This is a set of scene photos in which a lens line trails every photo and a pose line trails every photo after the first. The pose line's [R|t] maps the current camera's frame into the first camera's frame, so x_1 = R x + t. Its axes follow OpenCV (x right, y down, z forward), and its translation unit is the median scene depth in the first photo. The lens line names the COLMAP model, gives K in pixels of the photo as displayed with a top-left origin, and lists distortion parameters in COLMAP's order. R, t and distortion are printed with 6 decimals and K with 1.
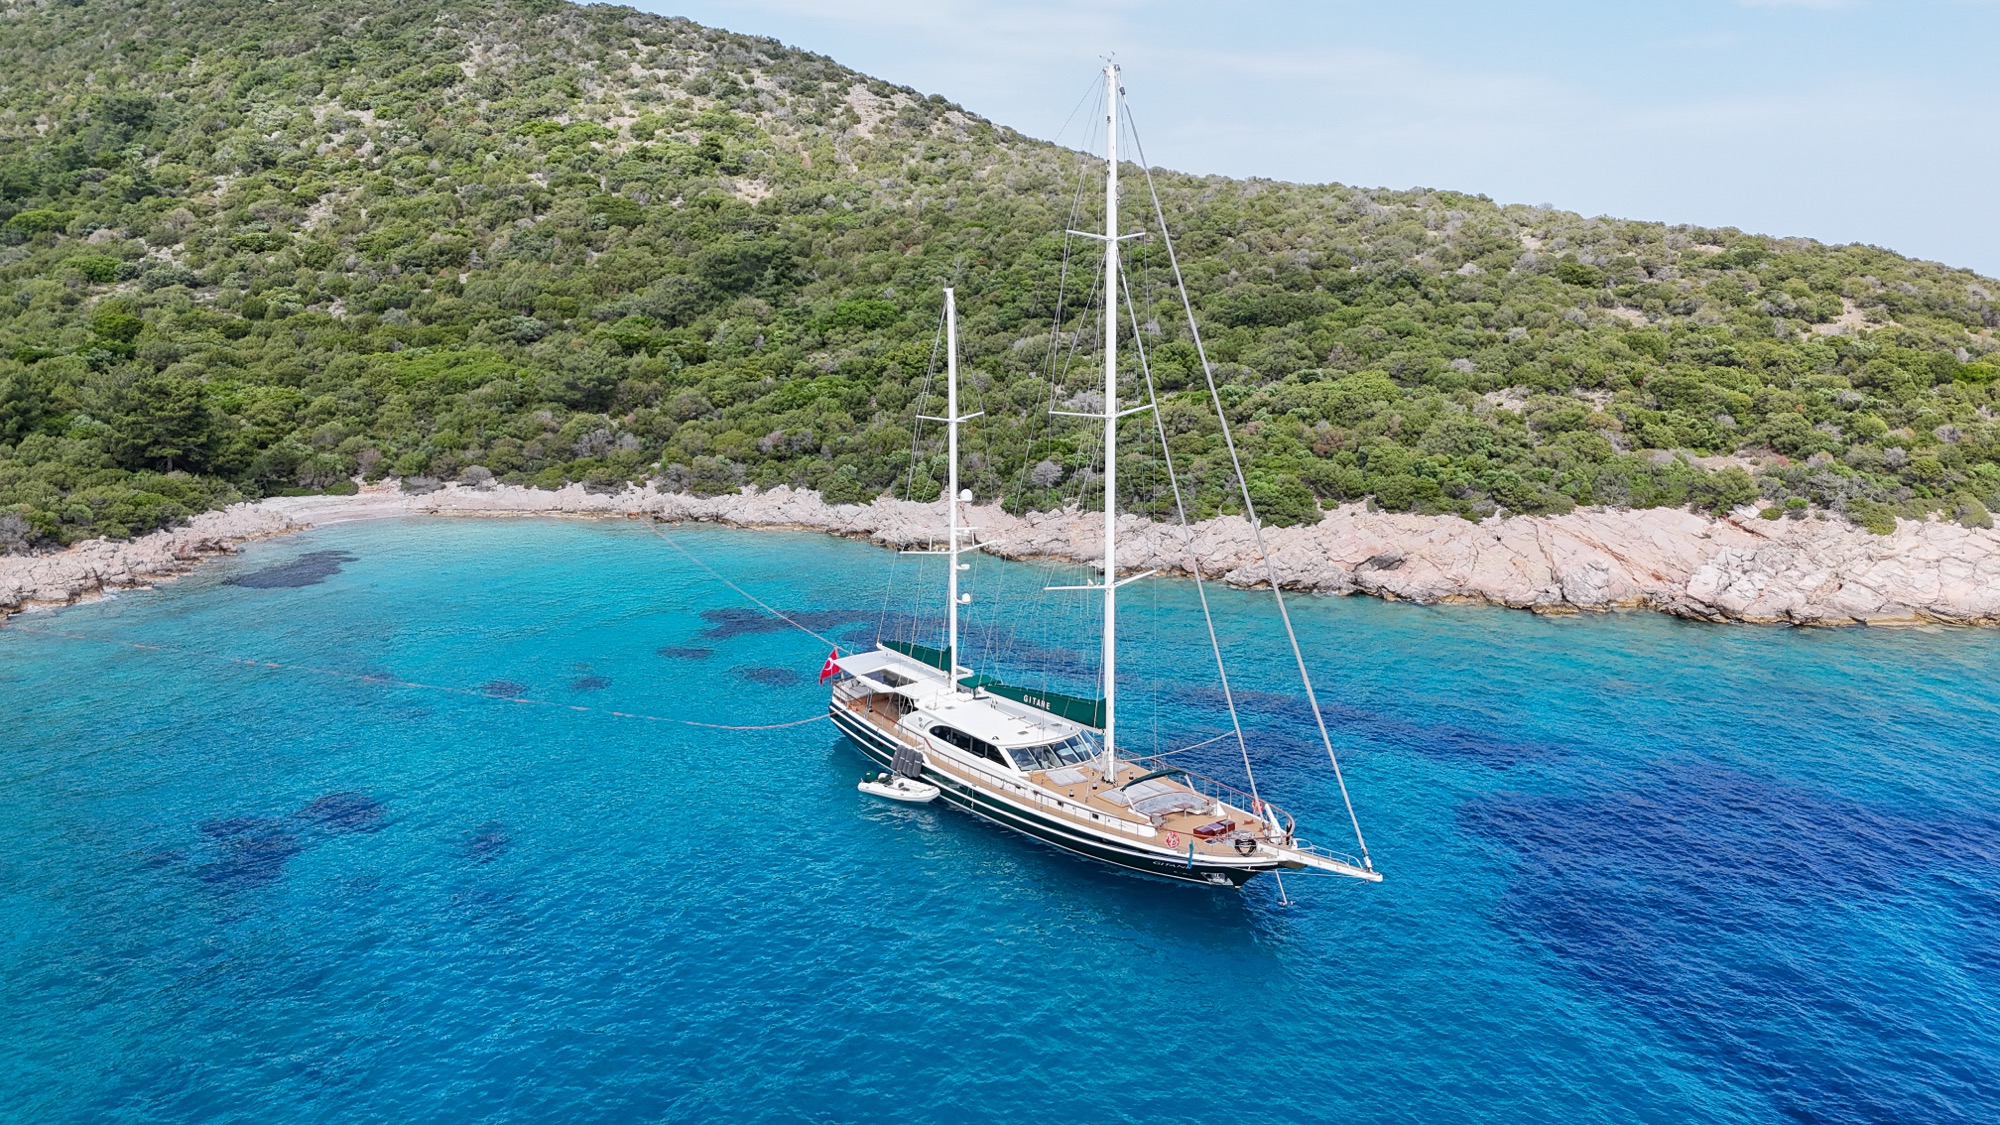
lens RADIAL K [[1475.8, 0, 1000.0], [0, 1475.8, 562.5], [0, 0, 1]] dist [0.069327, -0.059474]
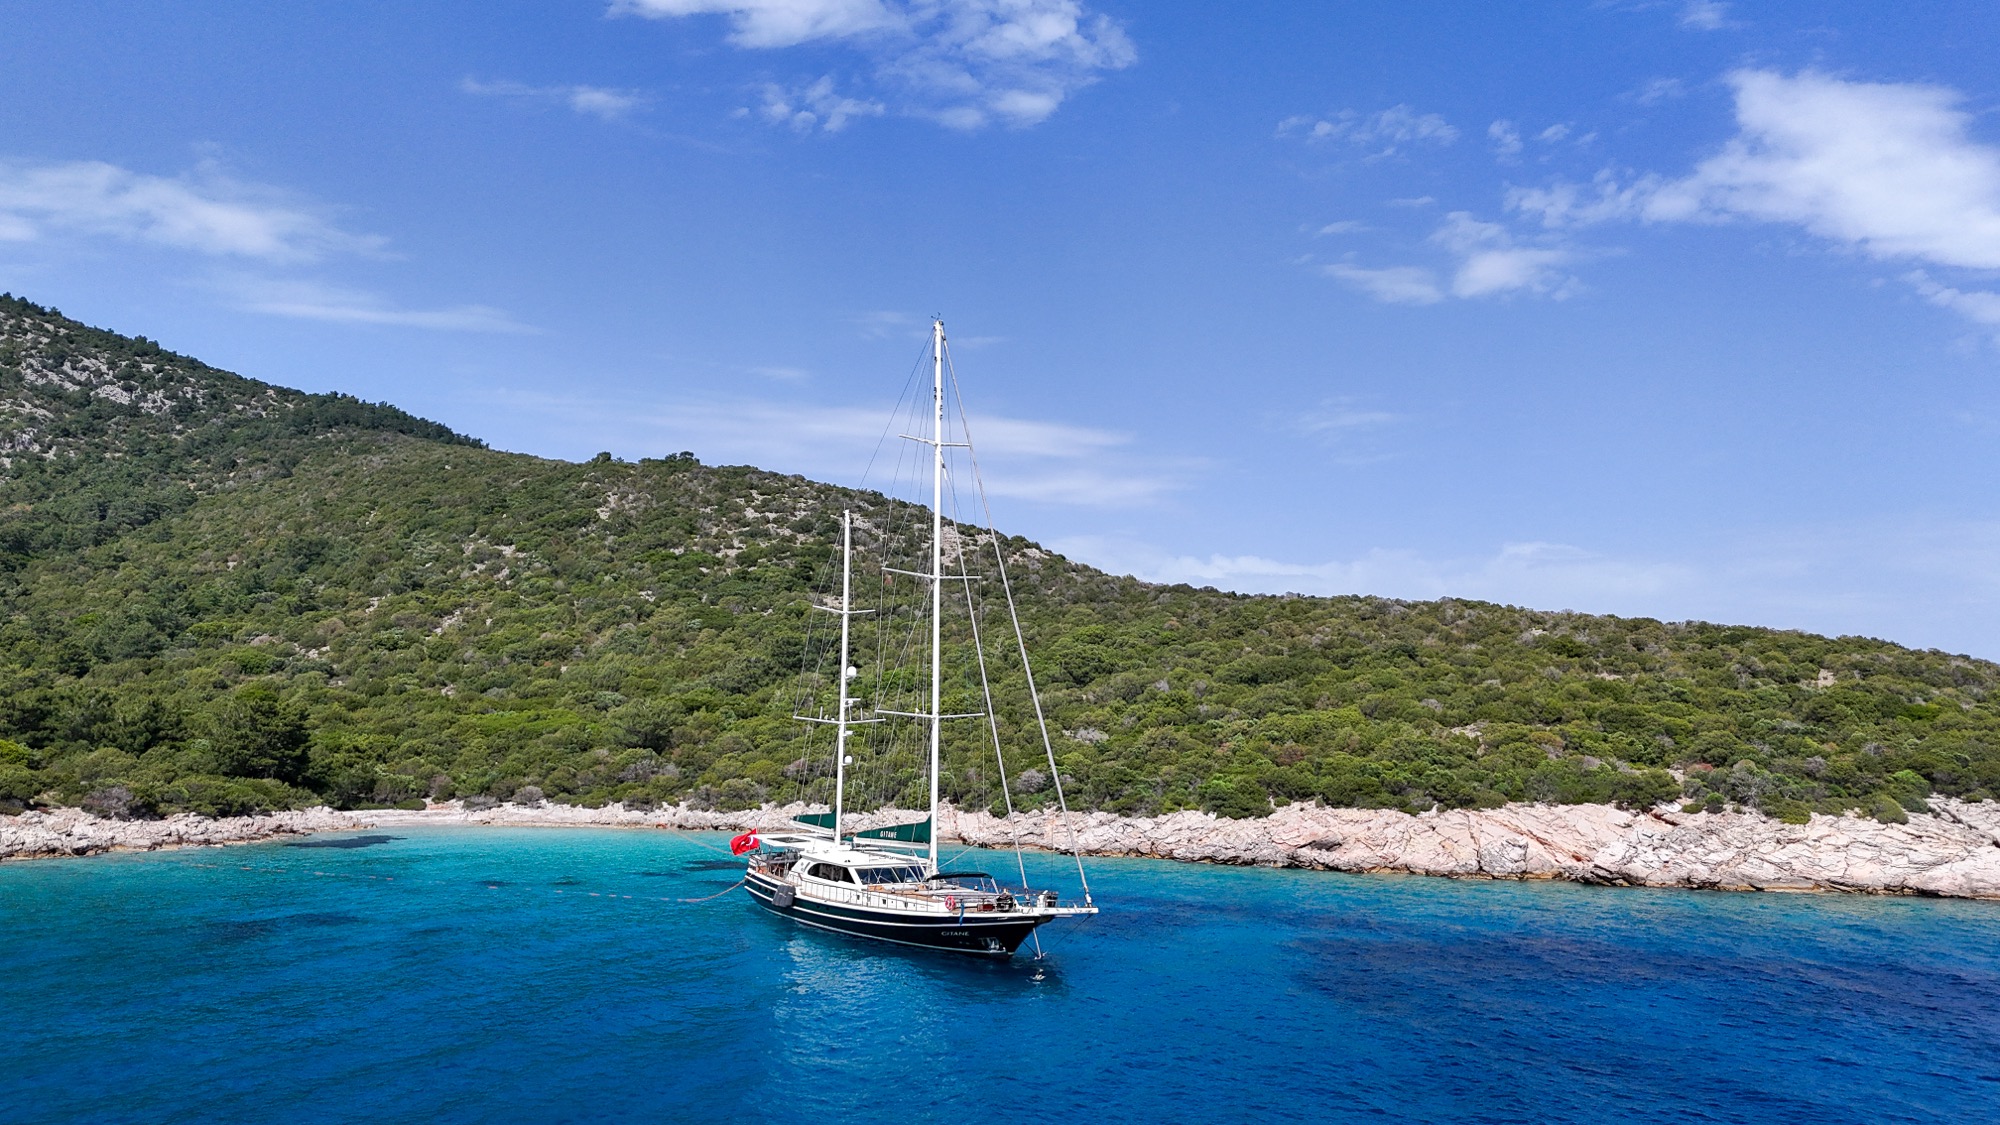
lens RADIAL K [[1475.8, 0, 1000.0], [0, 1475.8, 562.5], [0, 0, 1]] dist [0.069327, -0.059474]
pose [[0.996710, -0.001392, -0.081033, 0.086267], [-0.023637, 0.951391, -0.307079, 0.107381], [0.077521, 0.307984, 0.948228, -0.076951]]
